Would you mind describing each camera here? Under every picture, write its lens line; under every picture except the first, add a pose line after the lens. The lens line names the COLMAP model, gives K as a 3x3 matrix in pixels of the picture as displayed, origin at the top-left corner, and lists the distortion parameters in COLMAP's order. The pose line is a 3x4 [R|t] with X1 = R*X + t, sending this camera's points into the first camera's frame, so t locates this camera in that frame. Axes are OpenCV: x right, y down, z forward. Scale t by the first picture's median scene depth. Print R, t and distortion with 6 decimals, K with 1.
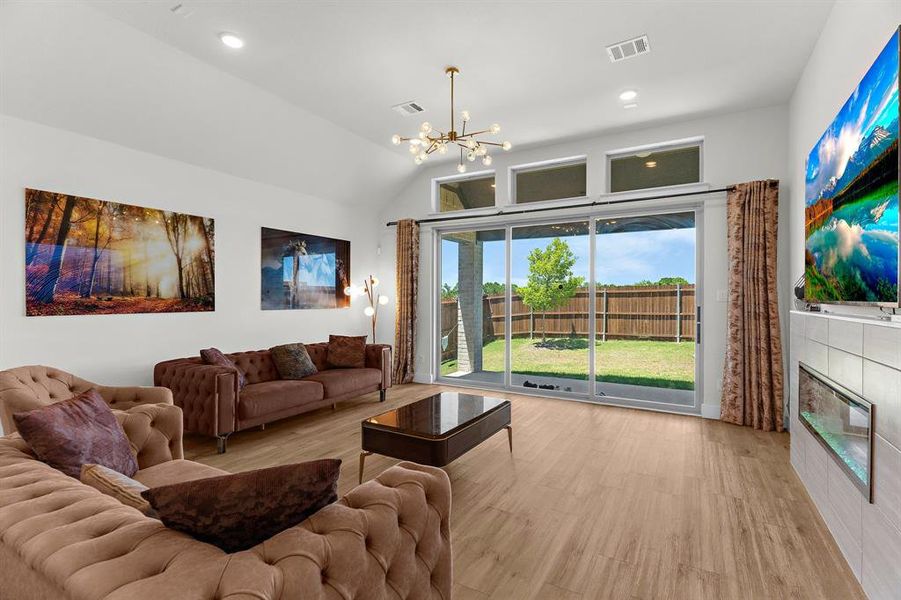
lens RADIAL K [[428.9, 0, 453.1], [0, 428.9, 299.7], [0, 0, 1]] dist [0.000074, -0.001206]
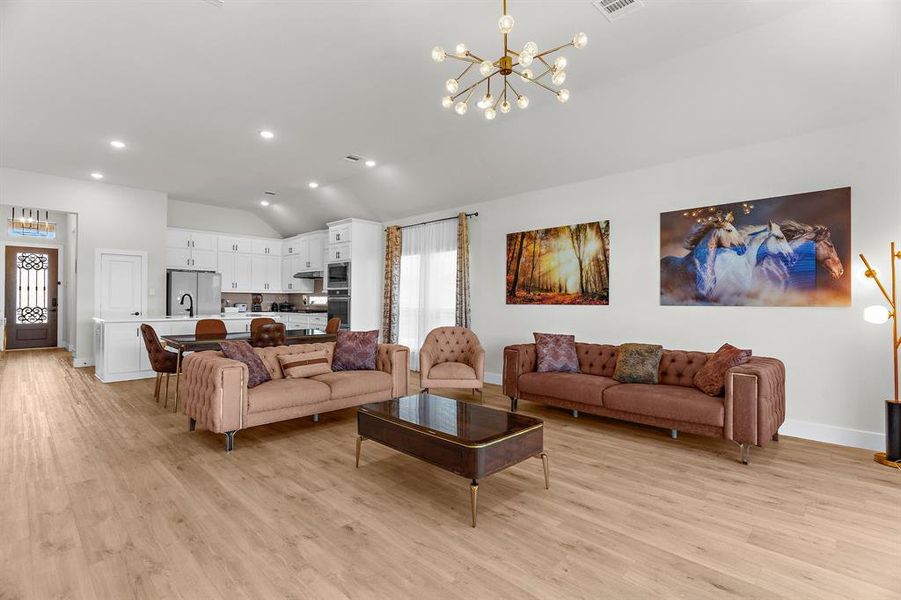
lens RADIAL K [[428.9, 0, 453.4], [0, 428.9, 299.9], [0, 0, 1]] dist [0.000074, -0.001206]
pose [[-0.255928, -0.004947, -0.966683, 0.512990], [-0.005483, 0.999978, -0.003666, 0.017560], [0.966680, 0.004362, -0.255949, 0.775068]]
